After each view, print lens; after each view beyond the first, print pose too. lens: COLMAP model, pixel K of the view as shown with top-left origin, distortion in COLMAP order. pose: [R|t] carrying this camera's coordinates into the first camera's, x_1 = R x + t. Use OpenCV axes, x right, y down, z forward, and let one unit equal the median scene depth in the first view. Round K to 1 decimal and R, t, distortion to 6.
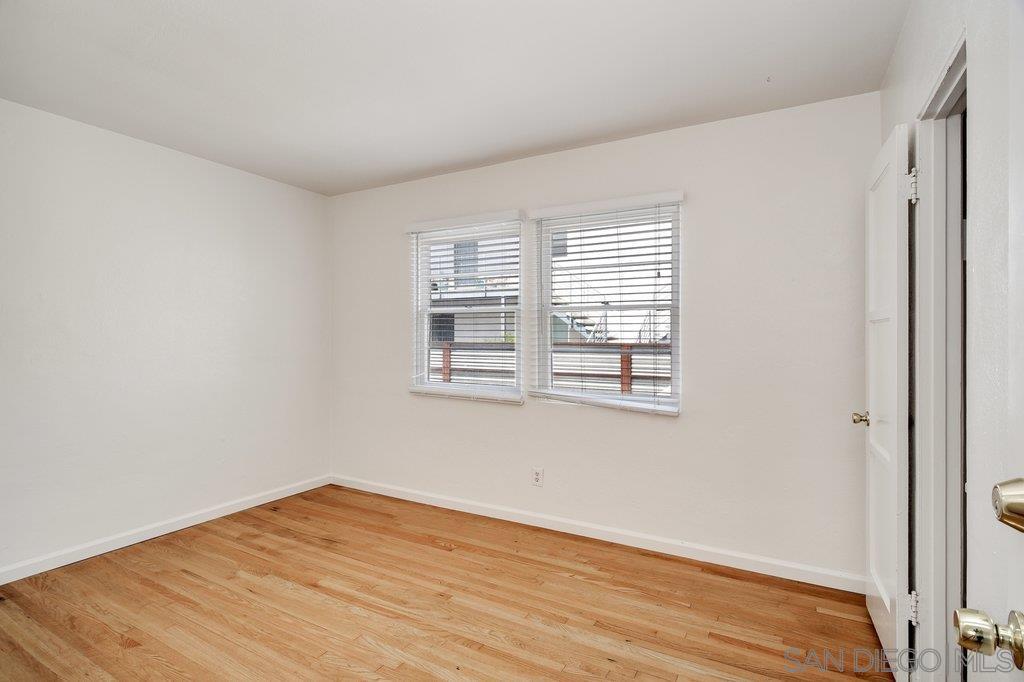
lens RADIAL K [[522.9, 0, 512.0], [0, 522.9, 341.0], [0, 0, 1]] dist [-0.010769, -0.000525]
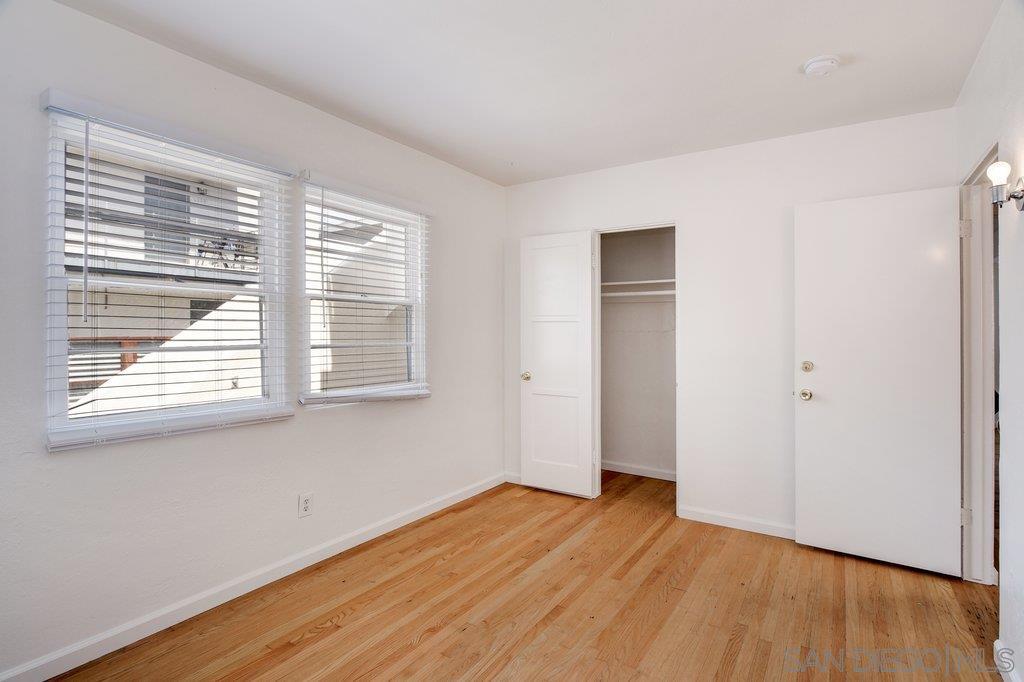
lens RADIAL K [[523.8, 0, 512.0], [0, 523.8, 341.0], [0, 0, 1]] dist [0.002417, 0.000027]
pose [[0.057029, -0.028782, 0.997958, -0.896837], [0.004214, 0.999582, 0.028588, -0.016789], [-0.998364, 0.002576, 0.057127, 0.787310]]
